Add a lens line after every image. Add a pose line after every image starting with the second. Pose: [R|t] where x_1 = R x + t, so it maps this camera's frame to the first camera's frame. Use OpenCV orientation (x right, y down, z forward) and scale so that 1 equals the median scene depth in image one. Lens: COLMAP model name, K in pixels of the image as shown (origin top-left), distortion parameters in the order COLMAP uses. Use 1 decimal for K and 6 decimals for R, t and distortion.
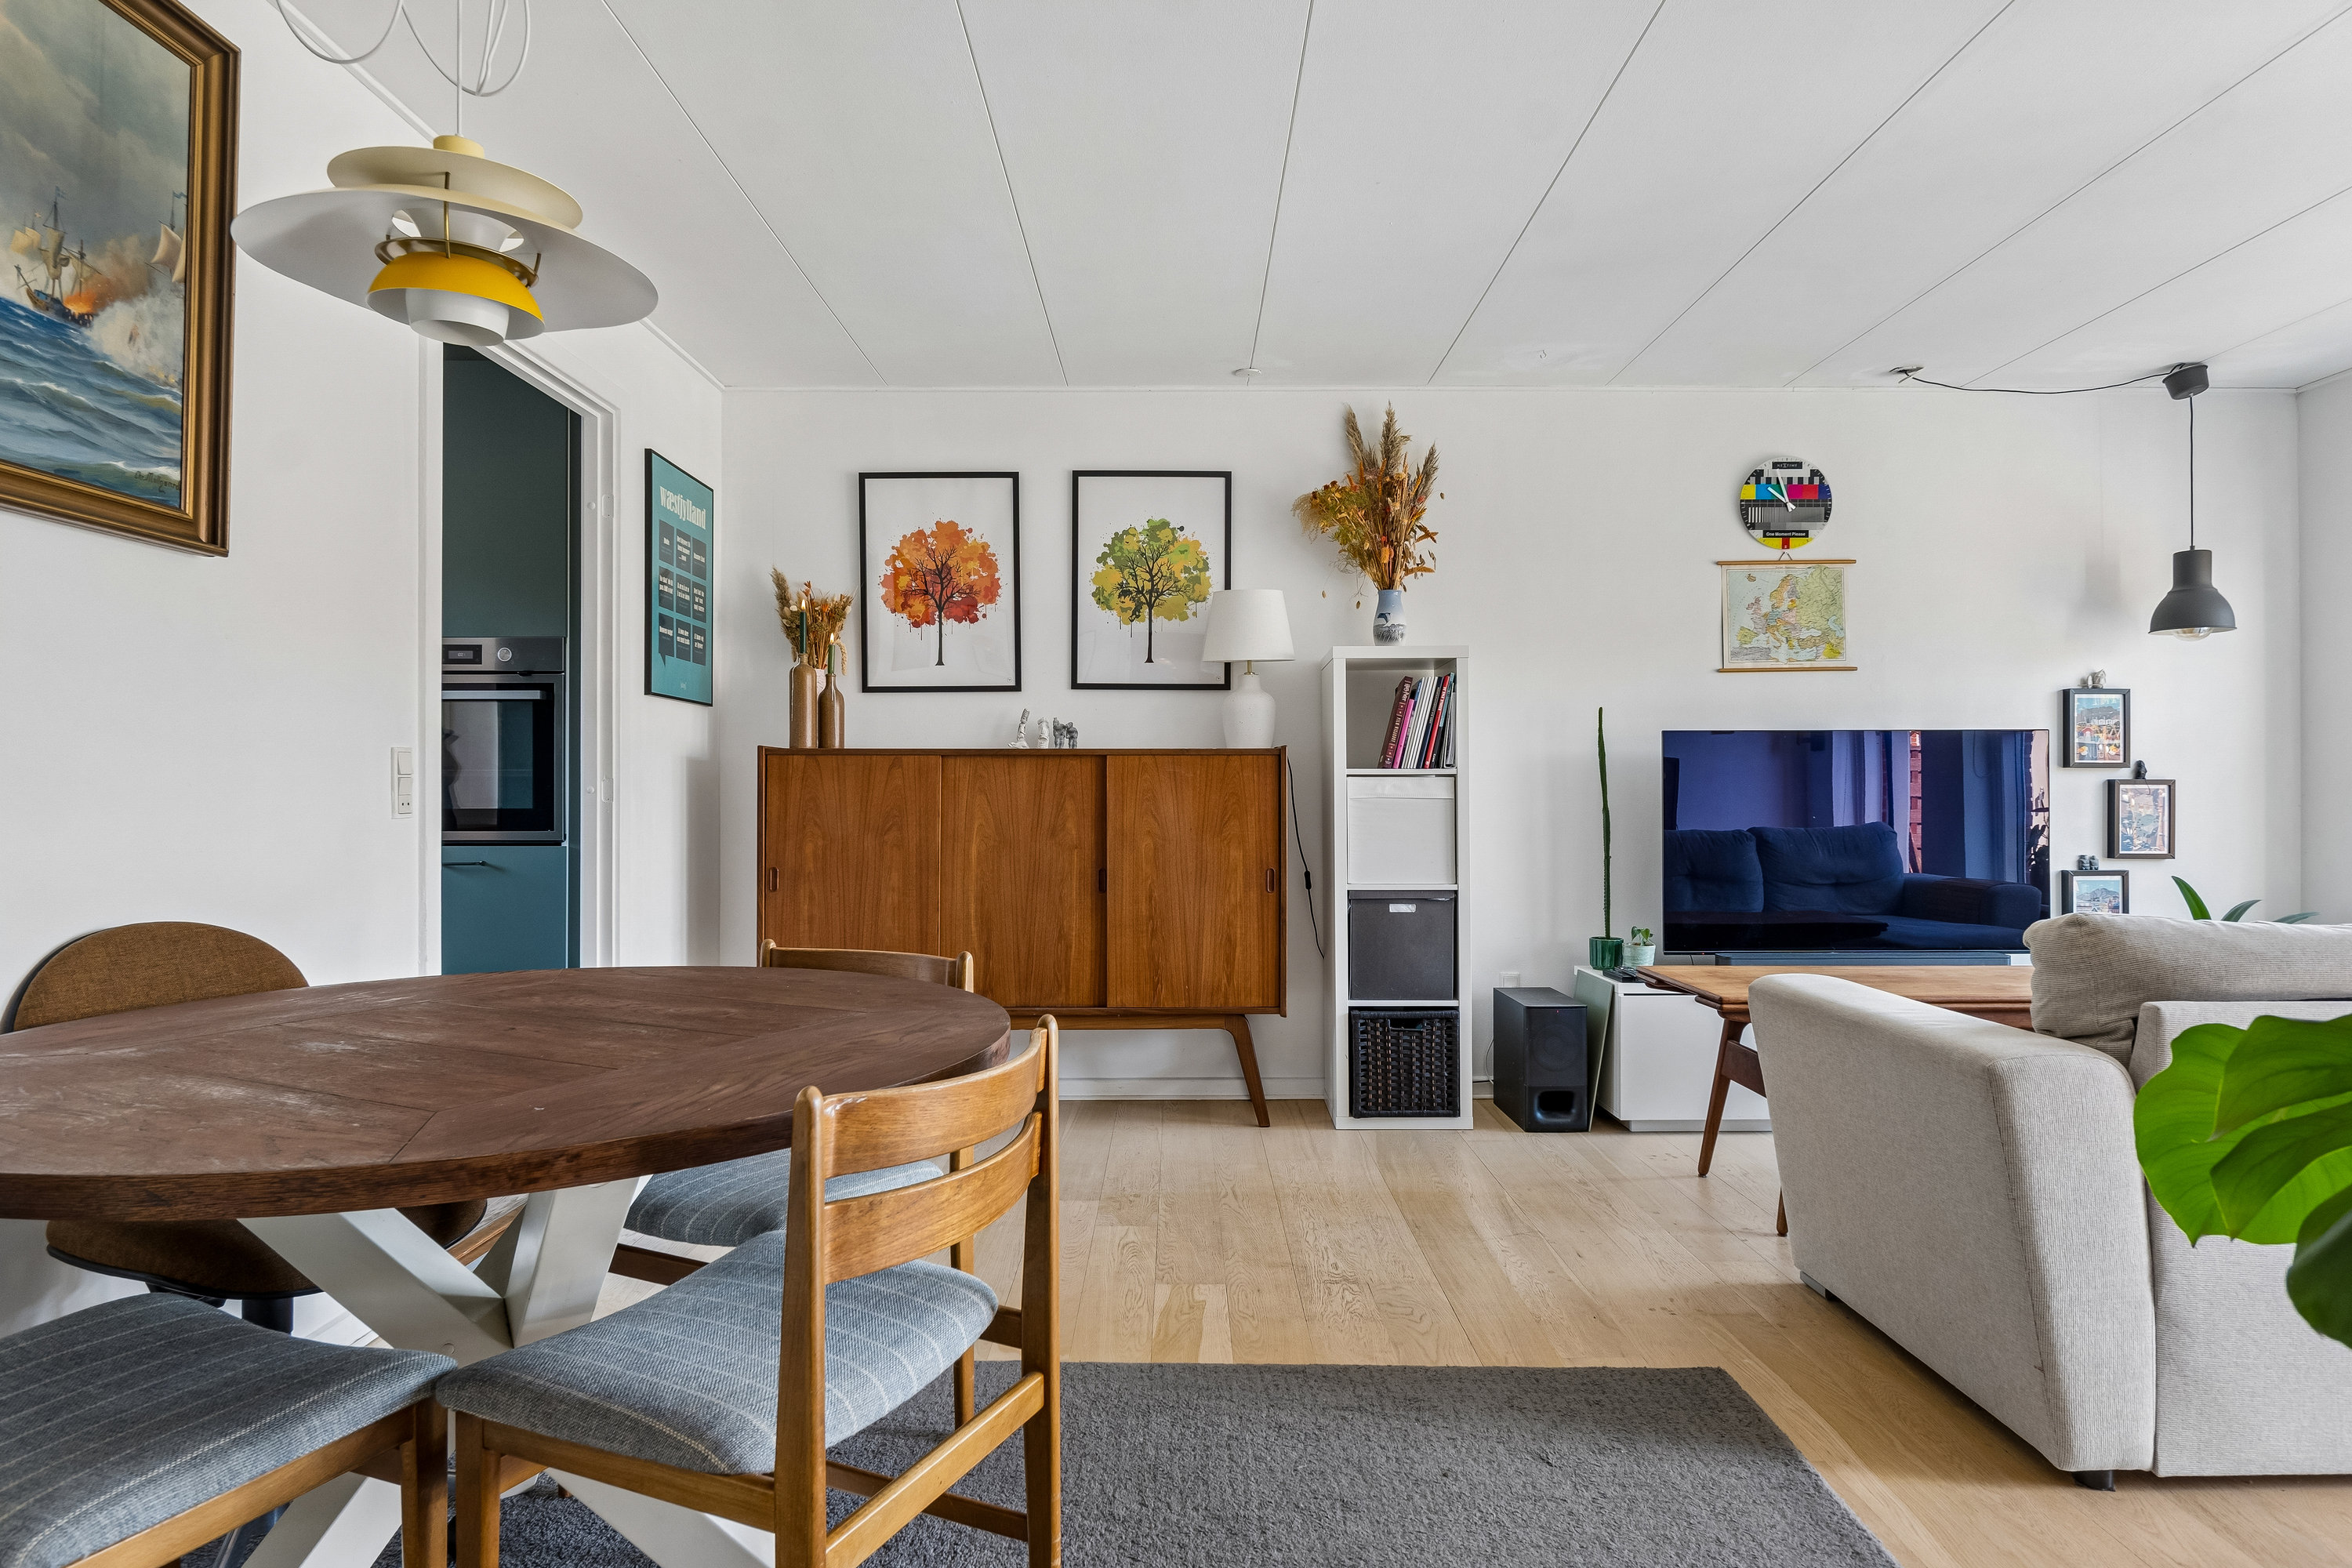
lens RADIAL K [[1320.8, 0, 1175.4], [0, 1320.8, 792.3], [0, 0, 1]] dist [-0.003306, -0.001106]
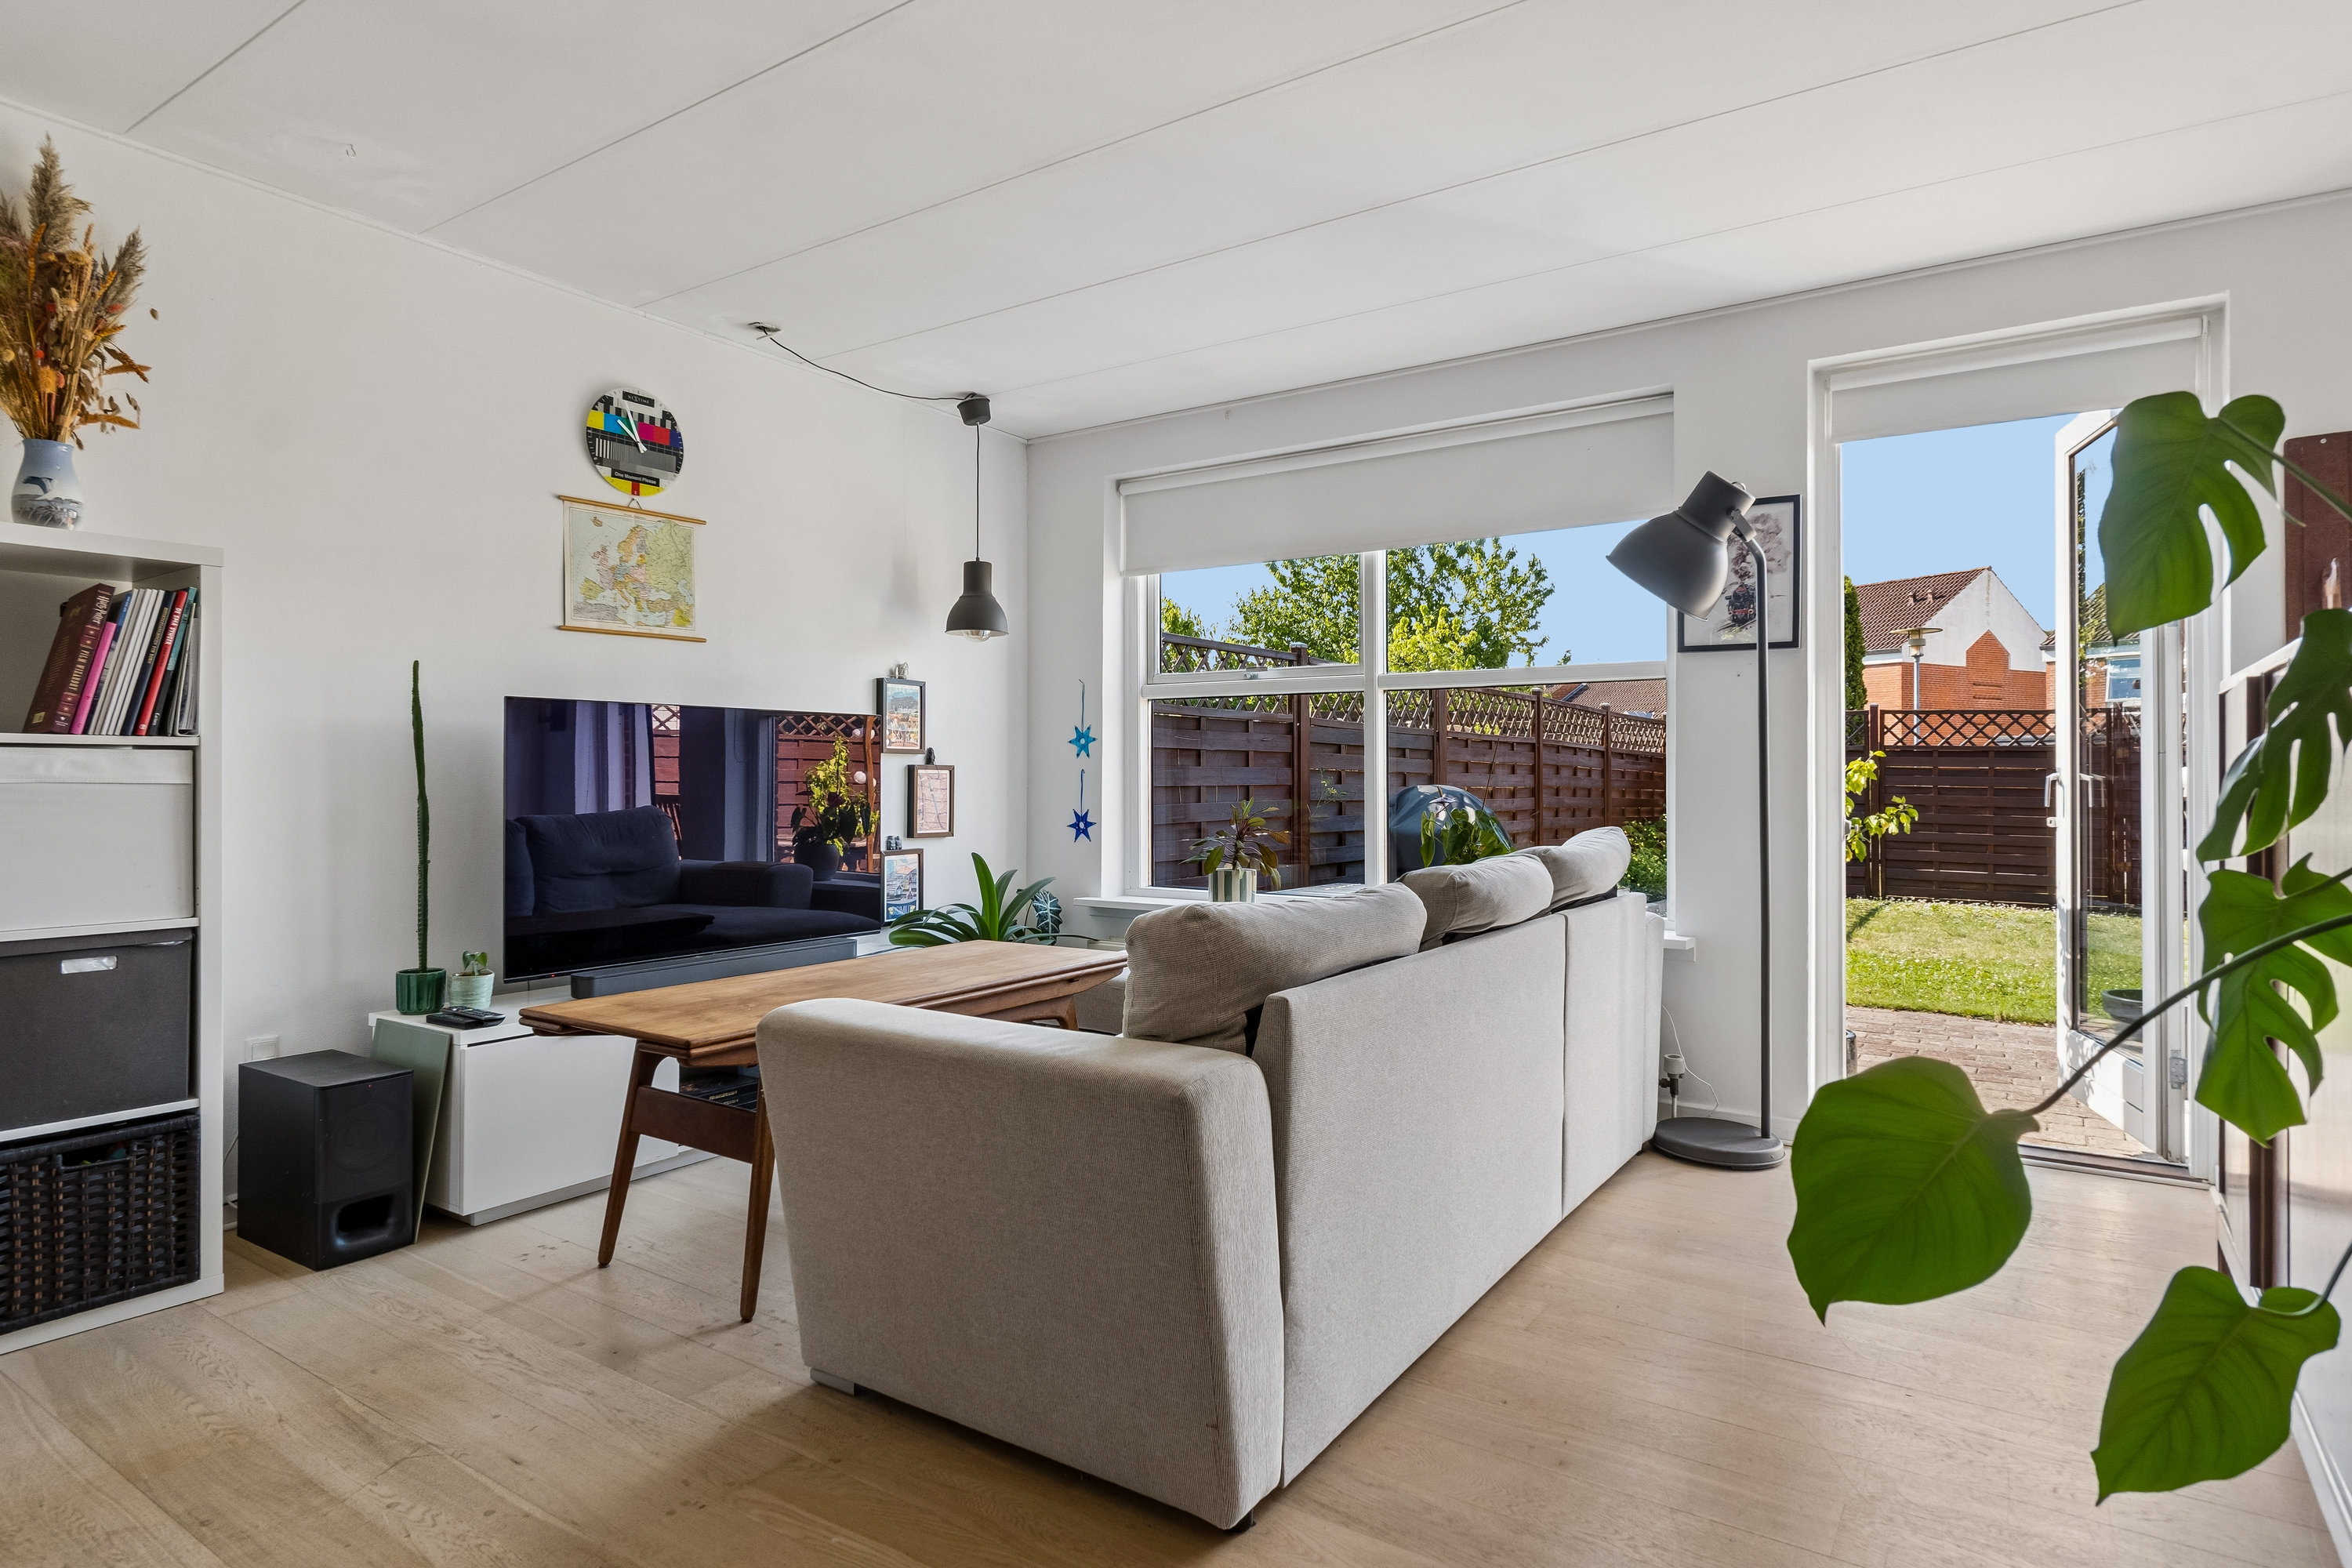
lens RADIAL K [[1276.4, 0, 1187.1], [0, 1276.4, 765.4], [0, 0, 1]] dist [-0.000409, -0.001699]
pose [[0.557405, 0.009322, 0.830189, -0.032379], [-0.002391, 0.999951, -0.009622, 0.000687], [-0.830237, 0.003378, 0.557400, 0.245542]]
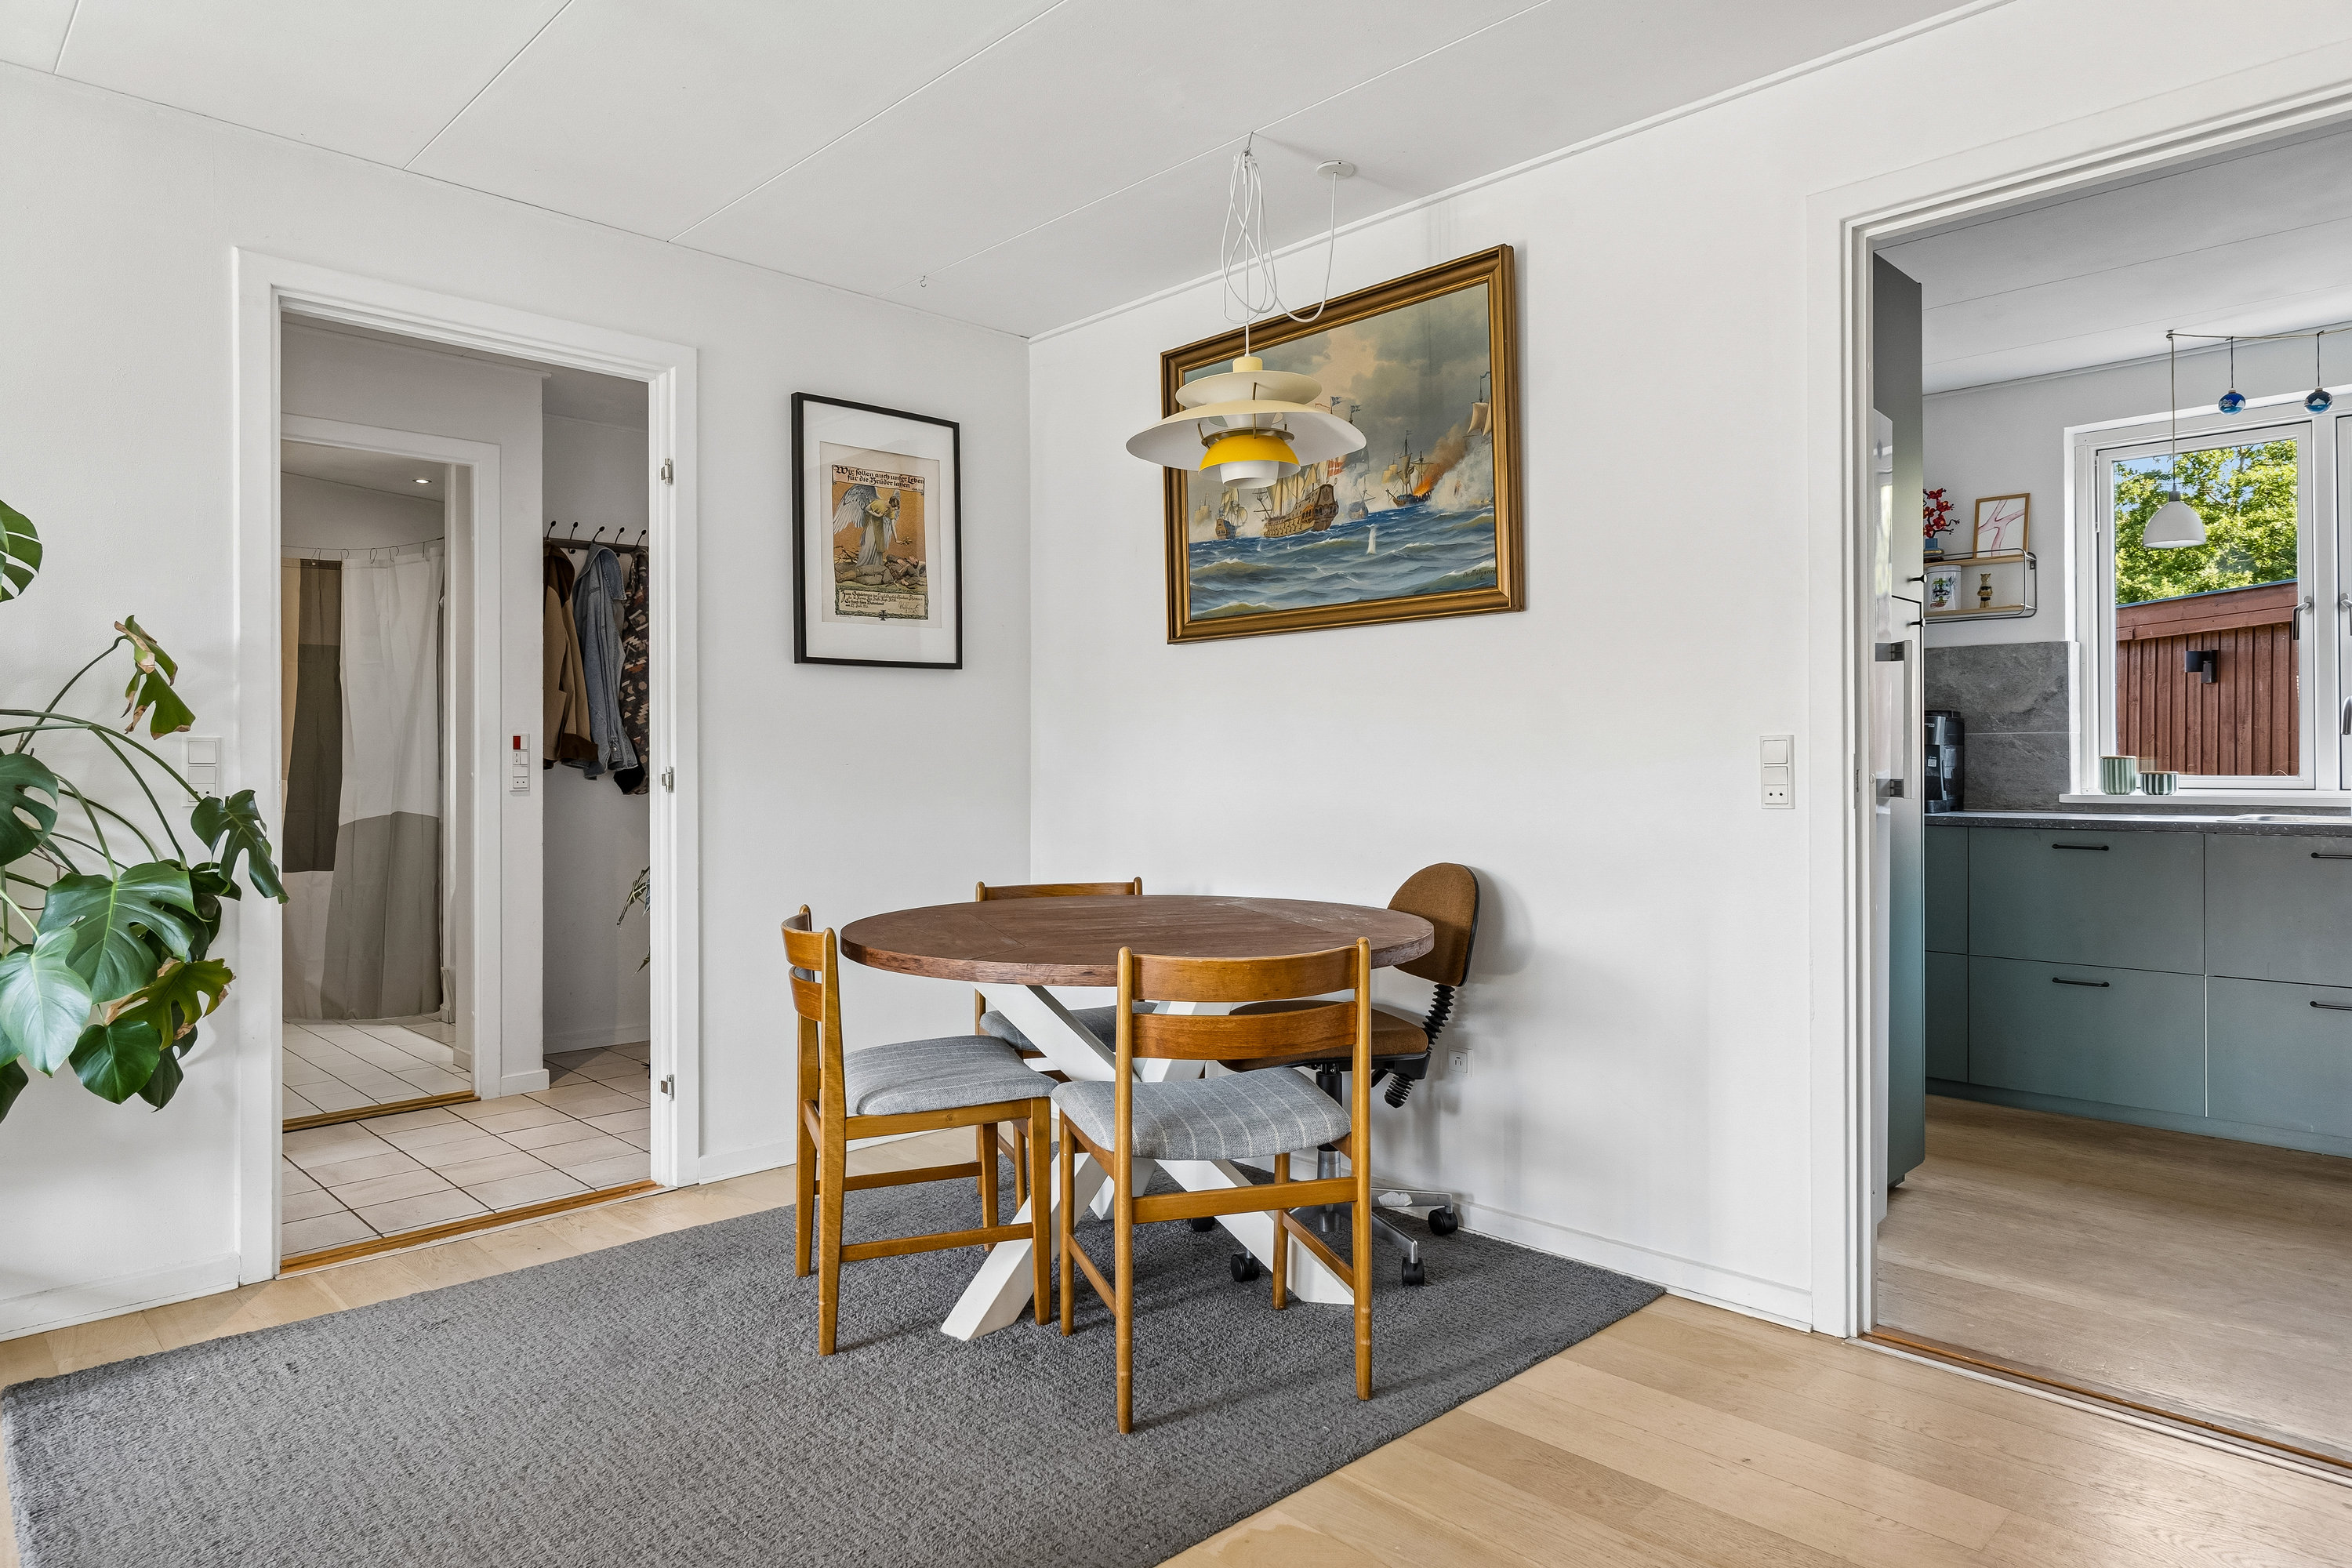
lens RADIAL K [[1417.7, 0, 1161.7], [0, 1417.7, 770.7], [0, 0, 1]] dist [-0.004098, 0.001712]
pose [[-0.714028, 0.005177, -0.700098, 0.293880], [0.004858, 0.999985, 0.002440, -0.007552], [0.700101, -0.001659, -0.714042, 0.896632]]
